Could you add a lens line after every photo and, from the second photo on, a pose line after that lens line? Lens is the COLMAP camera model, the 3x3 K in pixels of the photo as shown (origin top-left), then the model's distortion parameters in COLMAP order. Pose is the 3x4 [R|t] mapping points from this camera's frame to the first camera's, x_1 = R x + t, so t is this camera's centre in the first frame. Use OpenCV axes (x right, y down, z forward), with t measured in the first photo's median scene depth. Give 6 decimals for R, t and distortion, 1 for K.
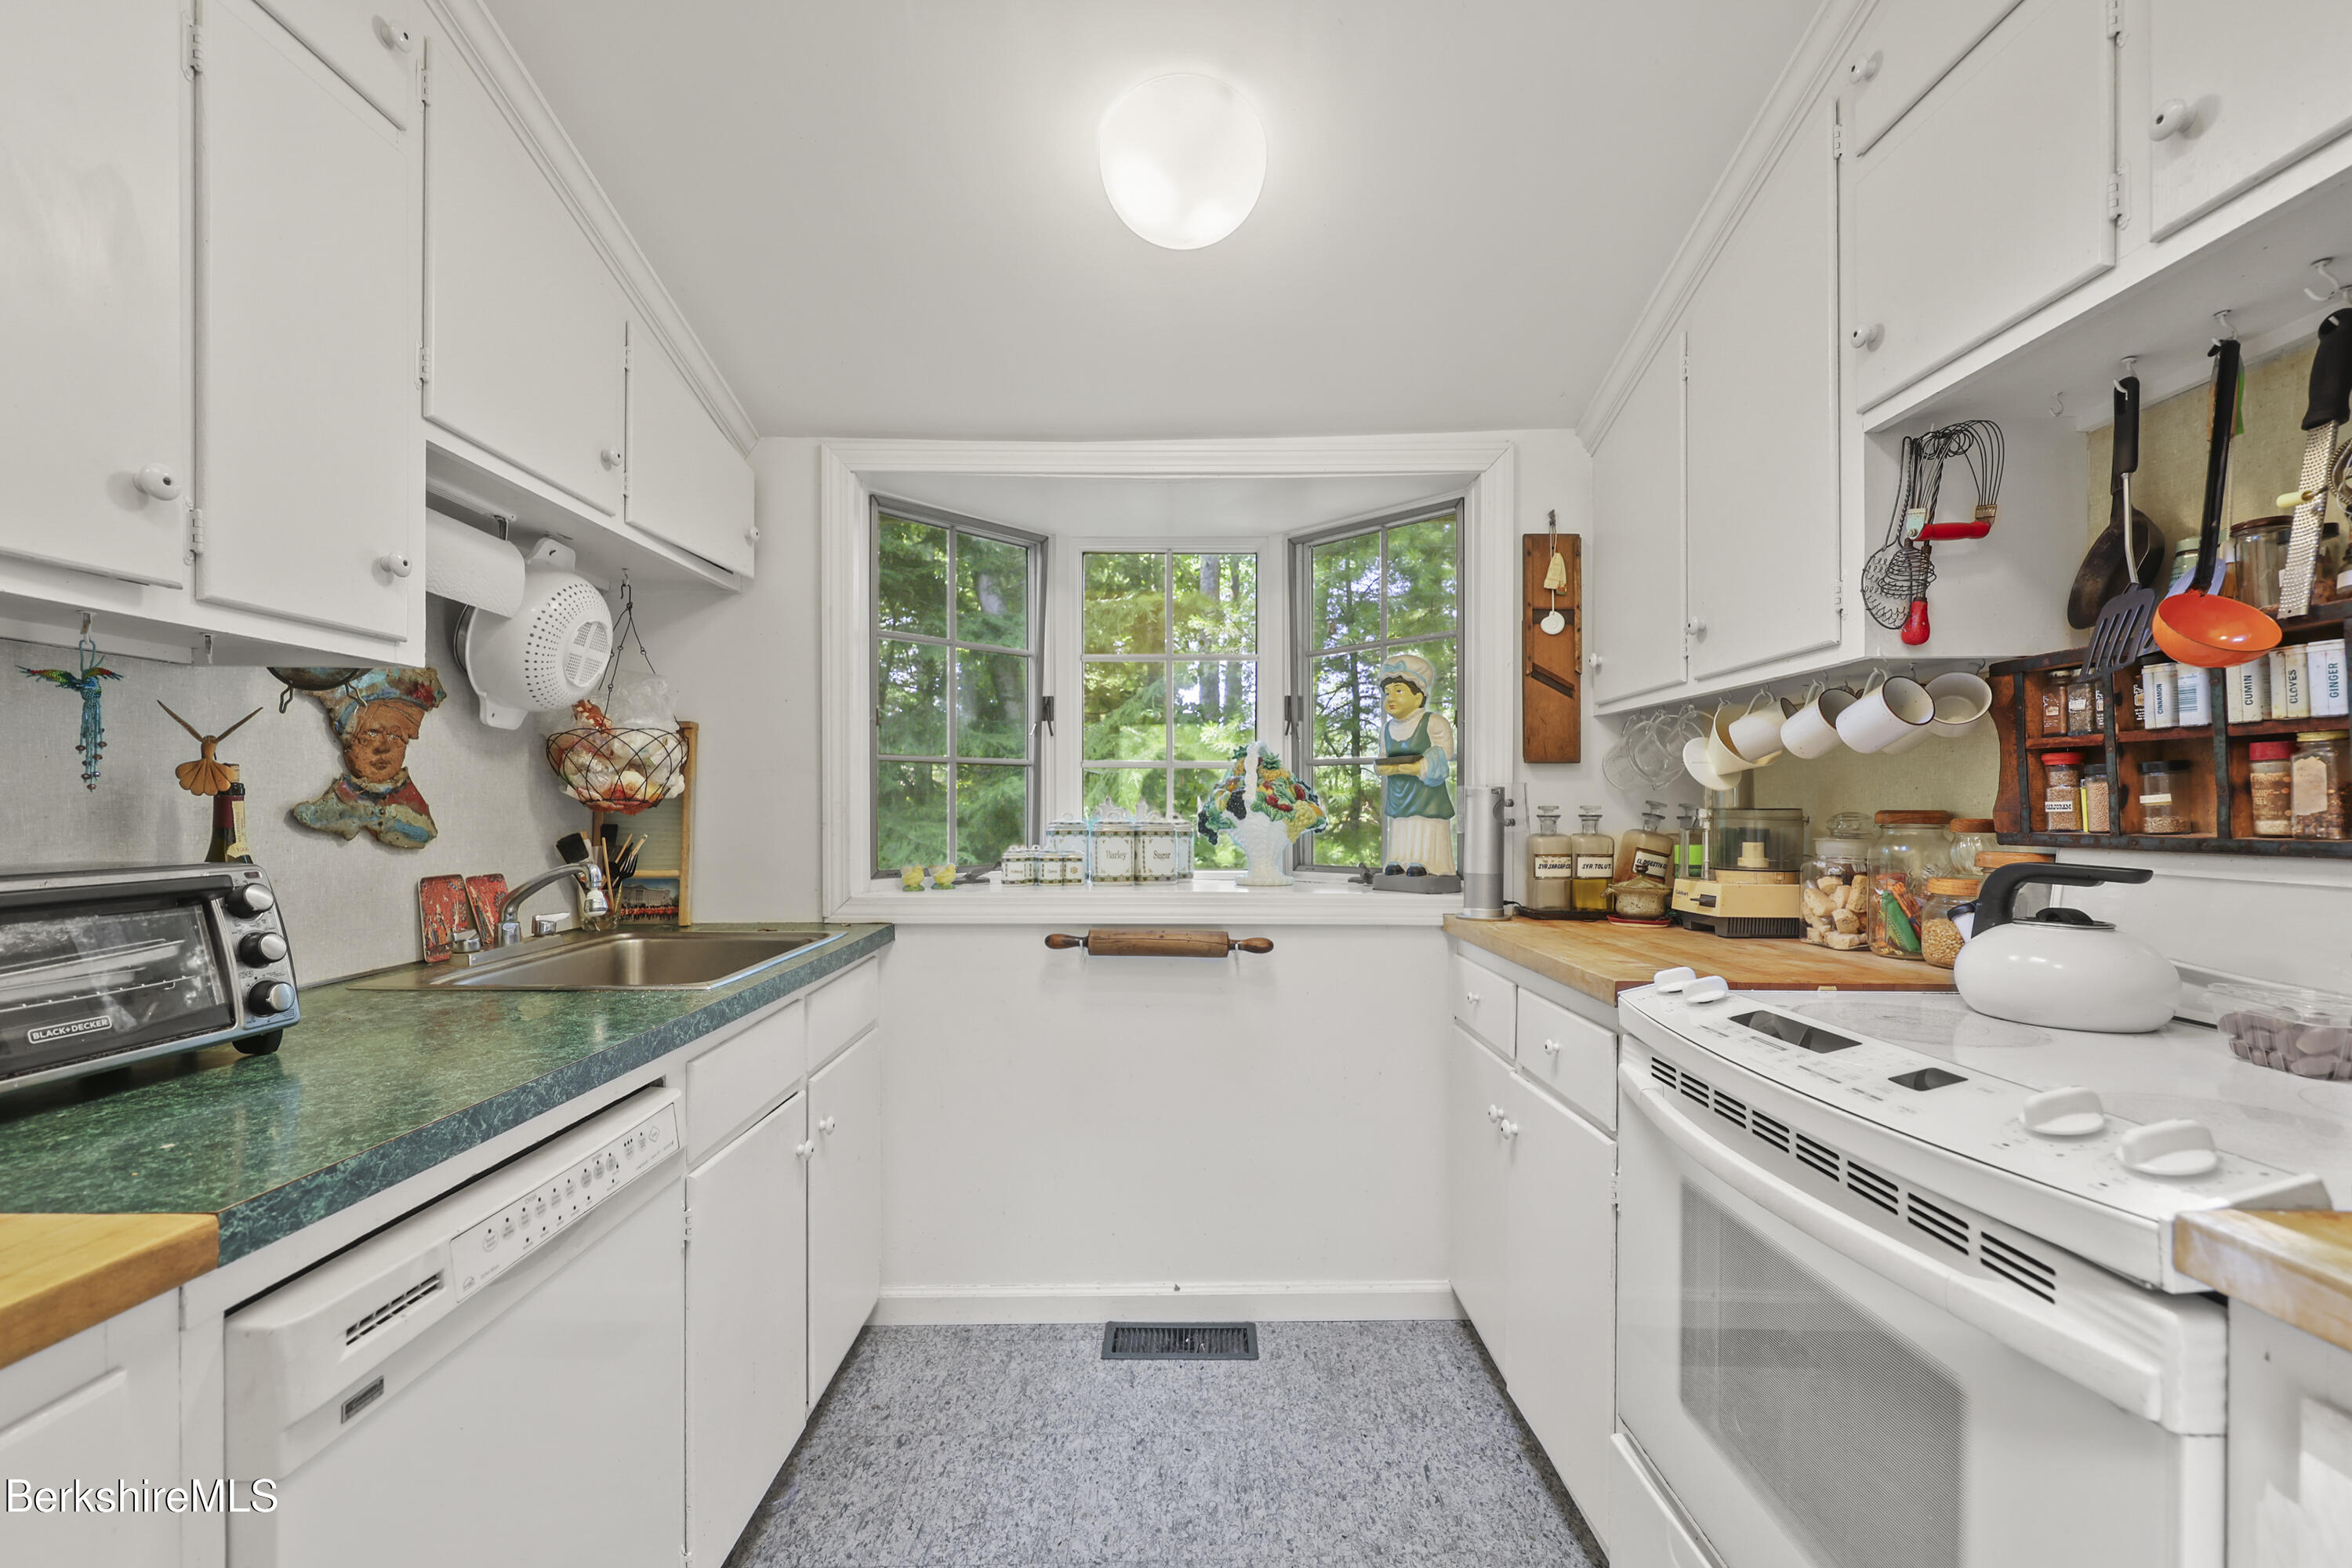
lens RADIAL K [[982.2, 0, 1176.0], [0, 982.2, 784.0], [0, 0, 1]] dist [0.000095, 0.000050]
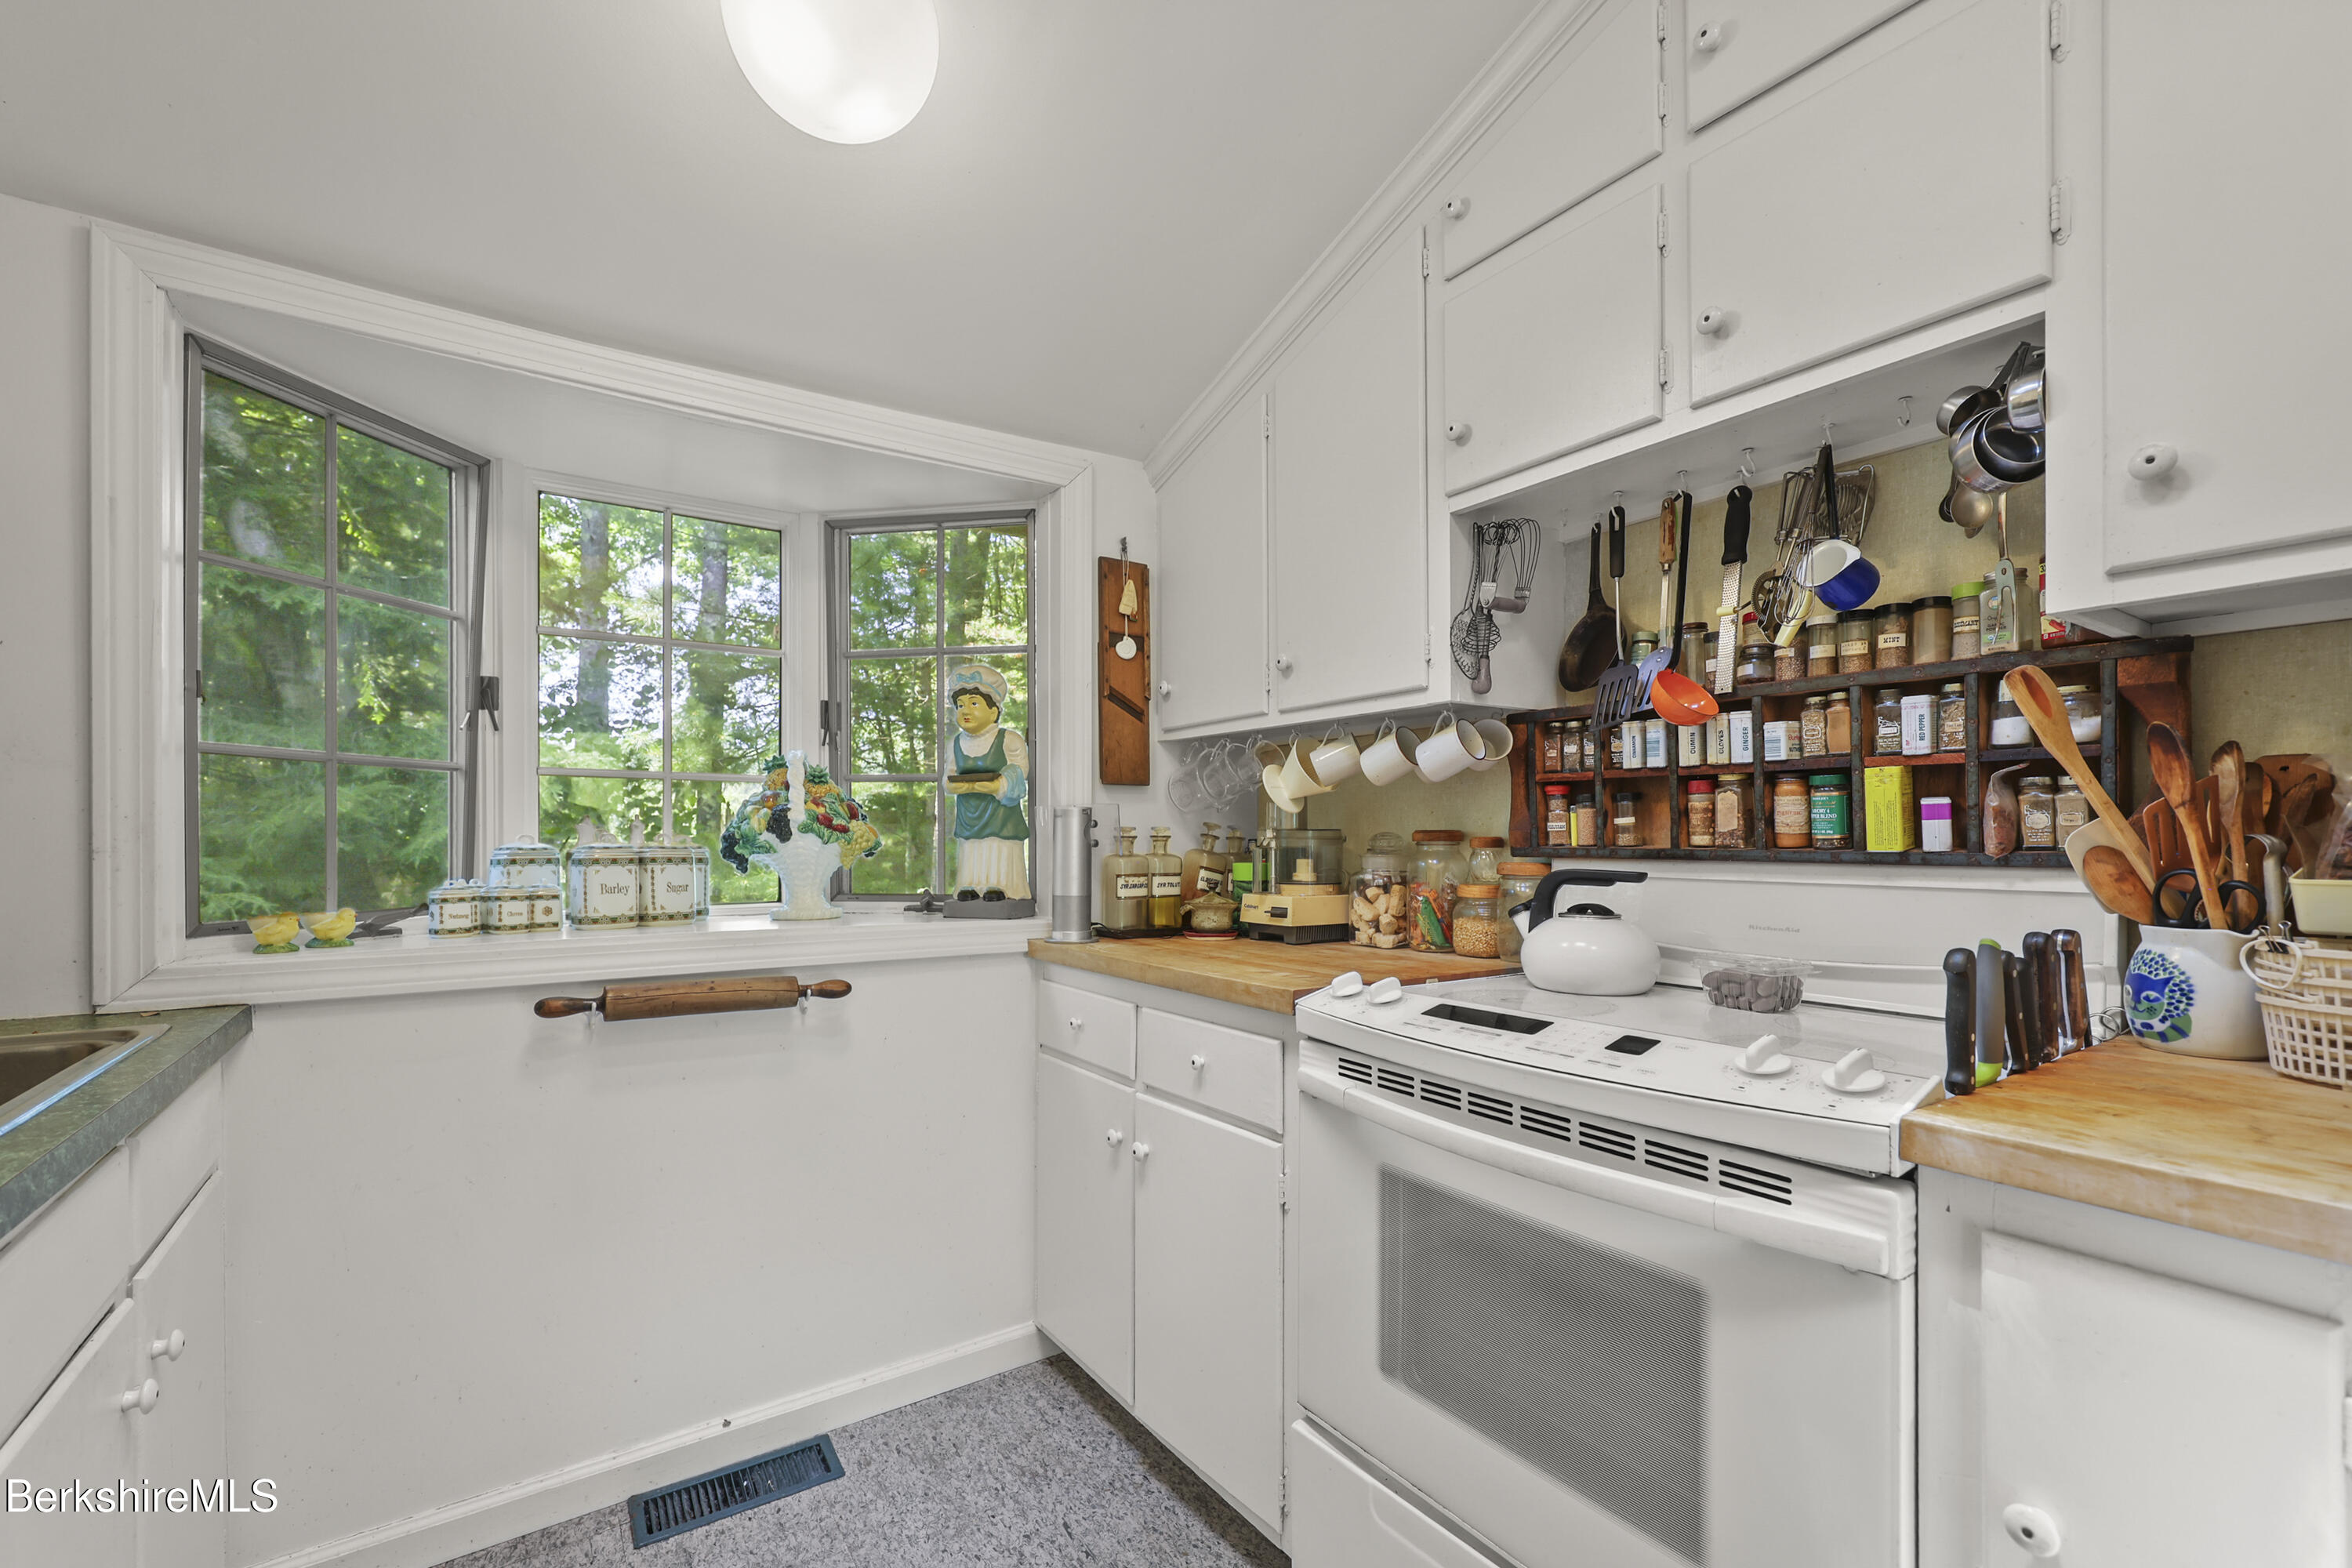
lens RADIAL K [[999.6, 0, 1176.1], [0, 999.6, 811.1], [0, 0, 1]] dist [0.001085, 0.000053]
pose [[0.825009, 0.013287, 0.564963, -0.177410], [-0.014070, 0.999897, -0.002971, 0.008978], [-0.564944, -0.005498, 0.825111, 0.126304]]
